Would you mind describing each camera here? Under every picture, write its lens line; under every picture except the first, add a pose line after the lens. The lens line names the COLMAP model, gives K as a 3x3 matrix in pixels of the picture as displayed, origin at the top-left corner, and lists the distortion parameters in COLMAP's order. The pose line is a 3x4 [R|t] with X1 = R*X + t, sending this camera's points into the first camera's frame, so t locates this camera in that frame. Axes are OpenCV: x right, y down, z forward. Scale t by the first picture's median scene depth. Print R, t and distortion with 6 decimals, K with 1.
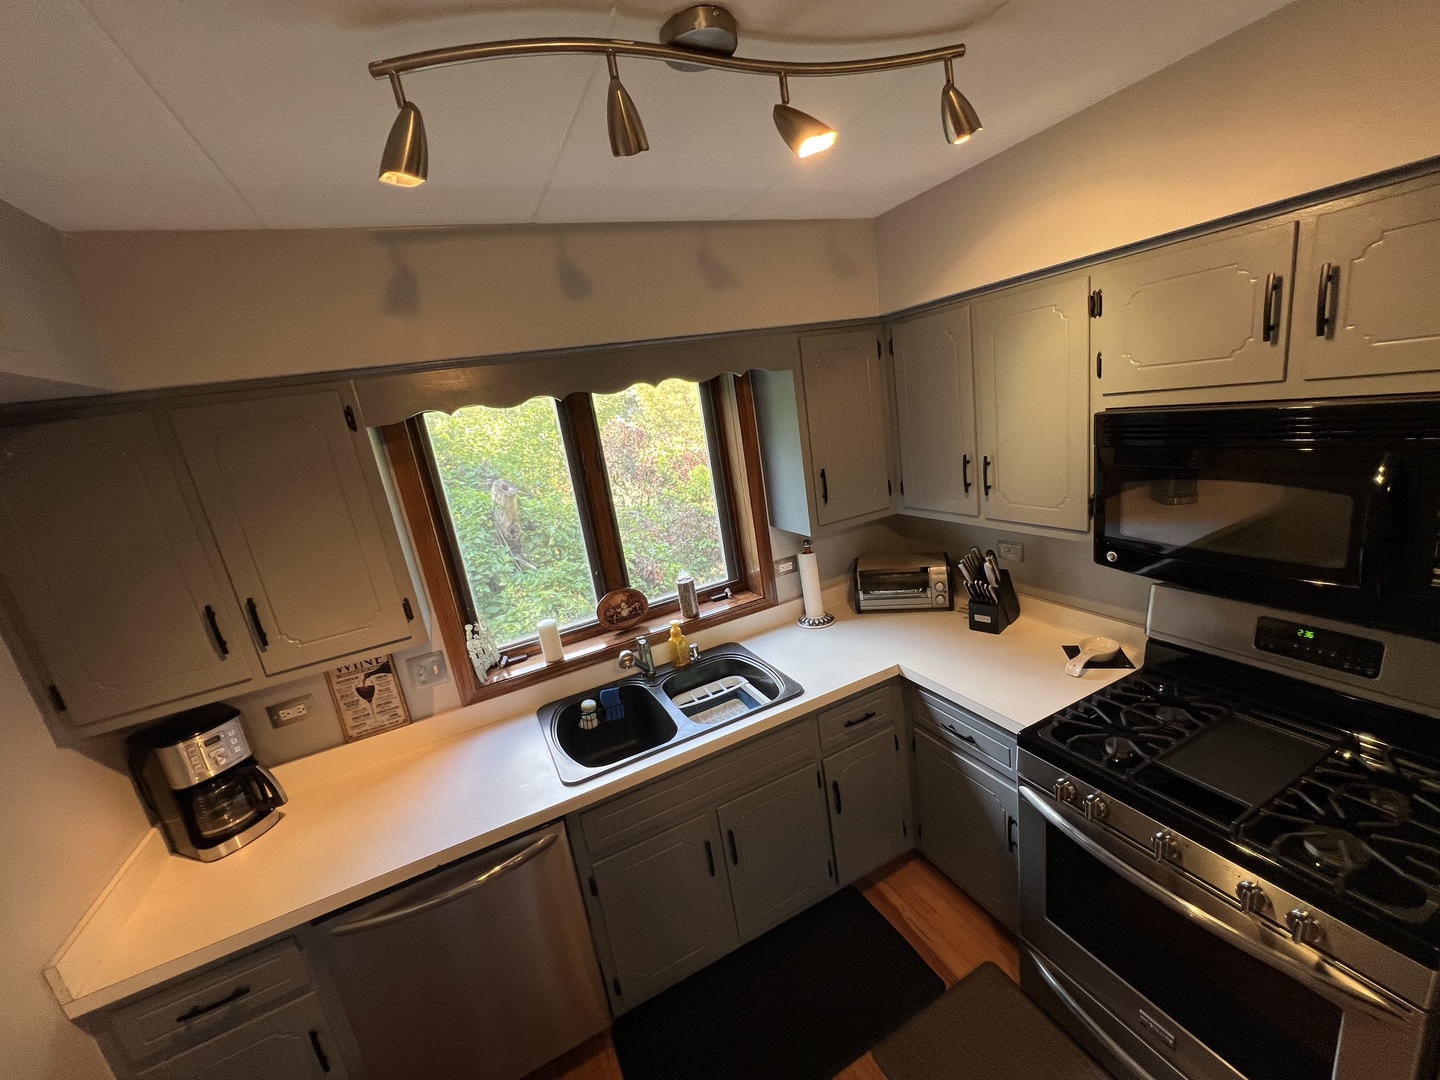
lens RADIAL K [[579.5, 0, 721.1], [0, 579.5, 542.0], [0, 0, 1]] dist [-0.005099, 0.001292]
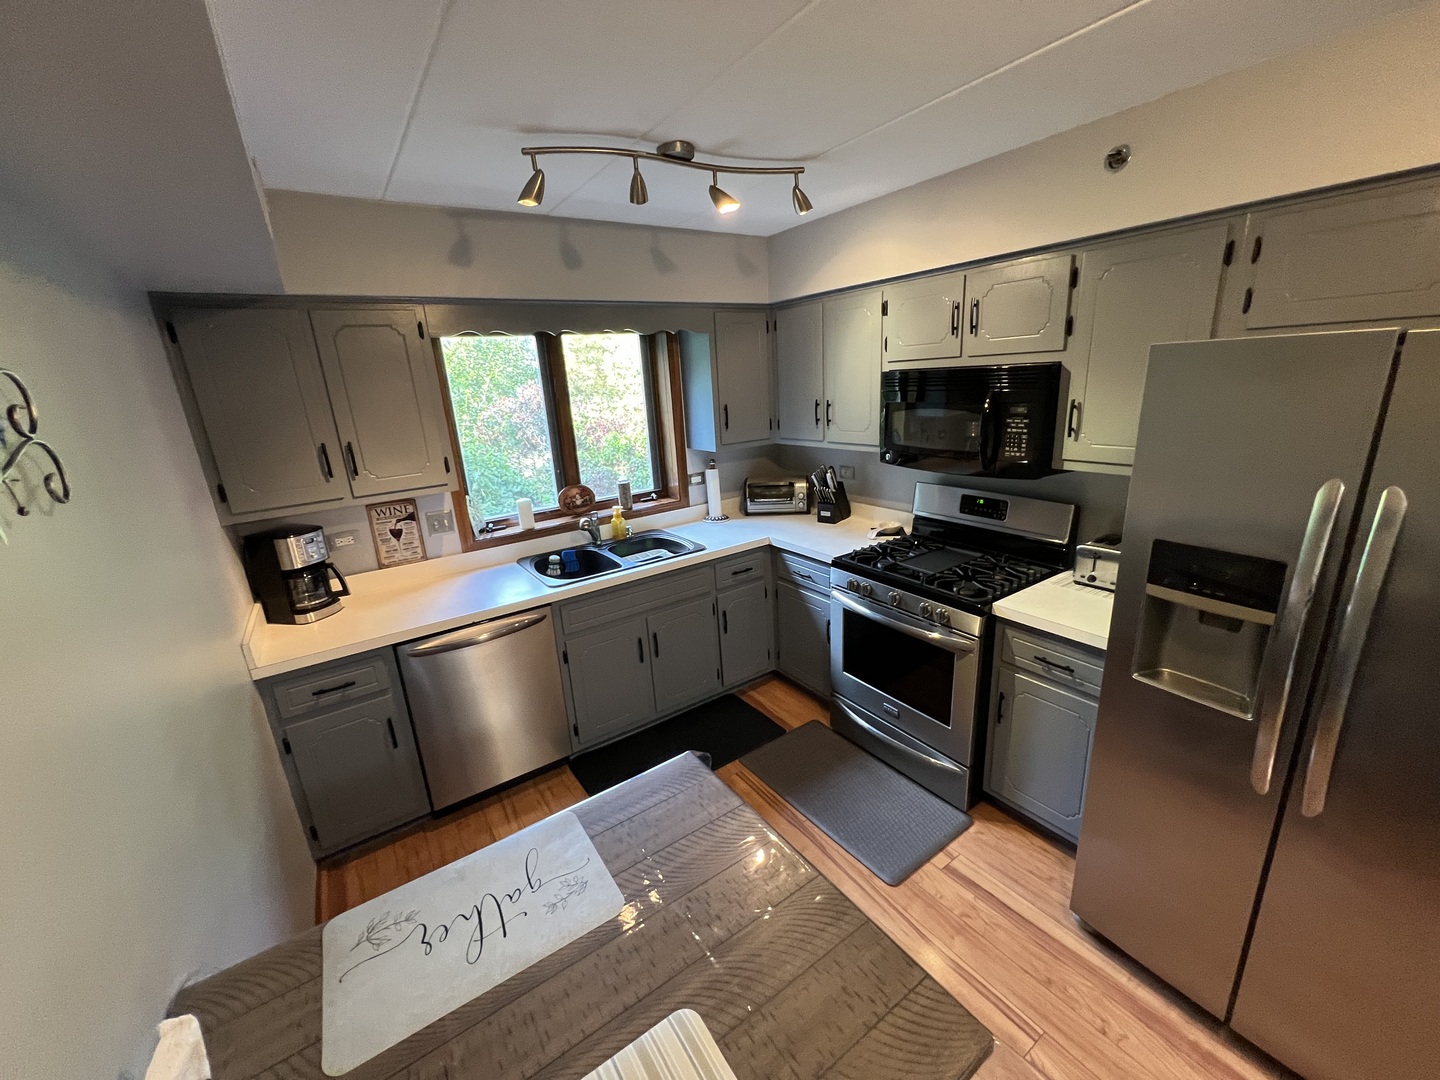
lens RADIAL K [[578.9, 0, 721.2], [0, 578.9, 541.2], [0, 0, 1]] dist [0.000322, -0.000620]
pose [[0.984620, 0.042246, 0.169525, -0.076107], [-0.046314, 0.998724, 0.020111, 0.207960], [-0.168459, -0.027653, 0.985321, -0.491657]]
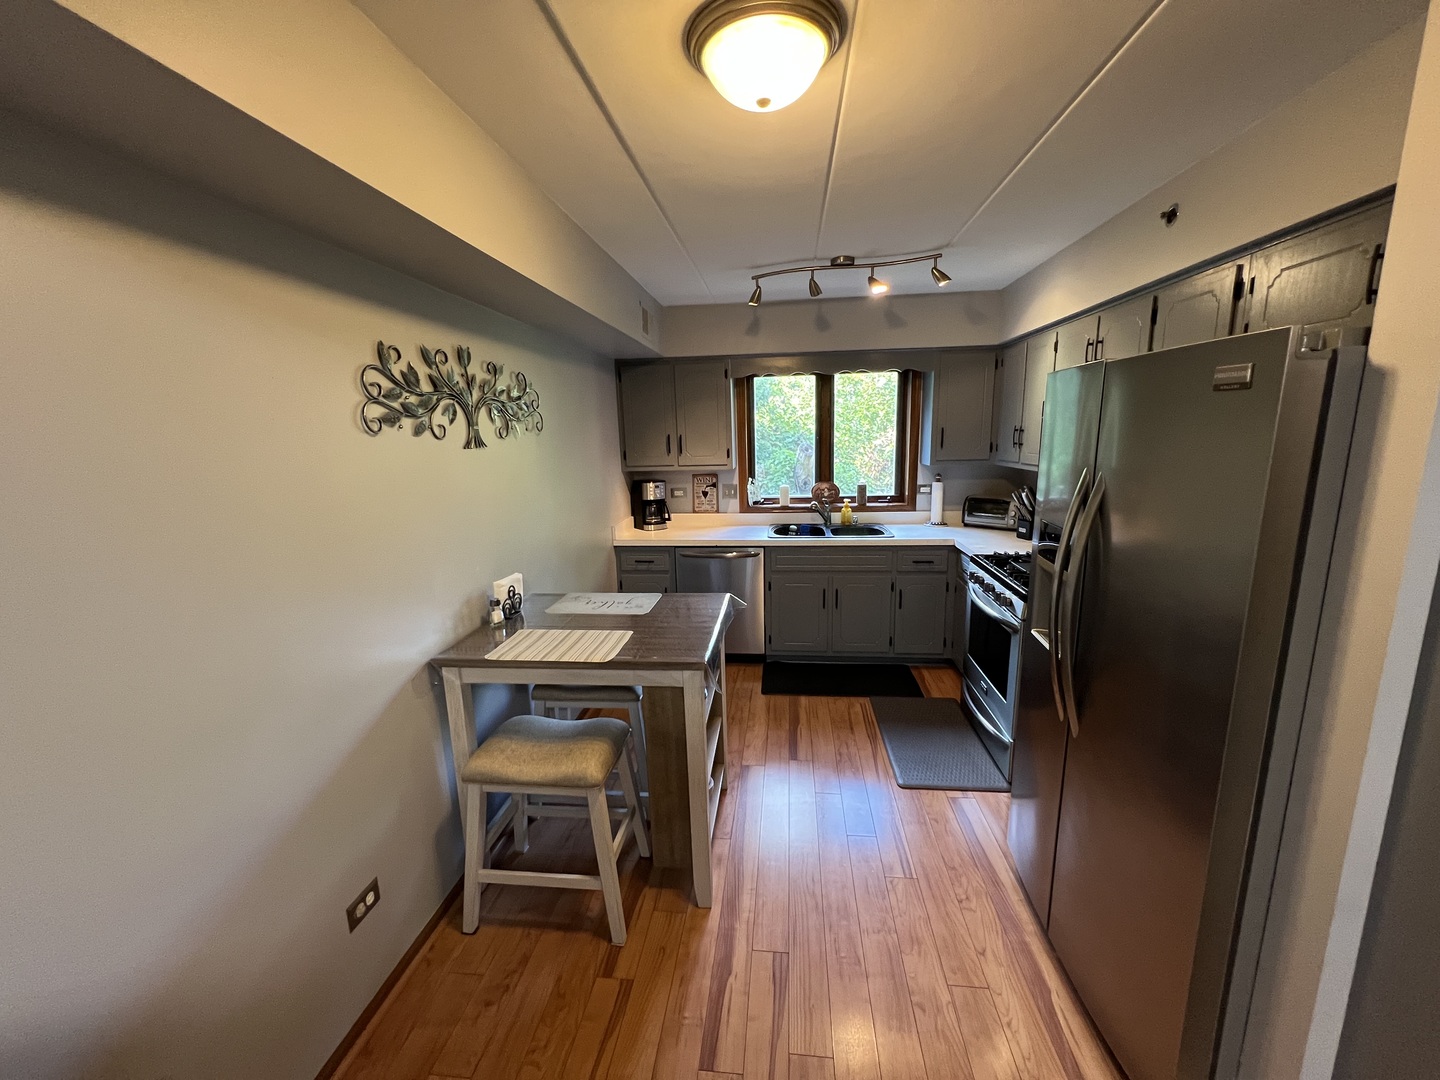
lens RADIAL K [[579.5, 0, 721.1], [0, 579.5, 542.0], [0, 0, 1]] dist [-0.005099, 0.001292]
pose [[0.841585, 0.221668, -0.492542, 0.610356], [-0.223239, 0.973124, 0.056514, 0.293636], [0.491832, 0.062393, 0.868452, -0.946228]]
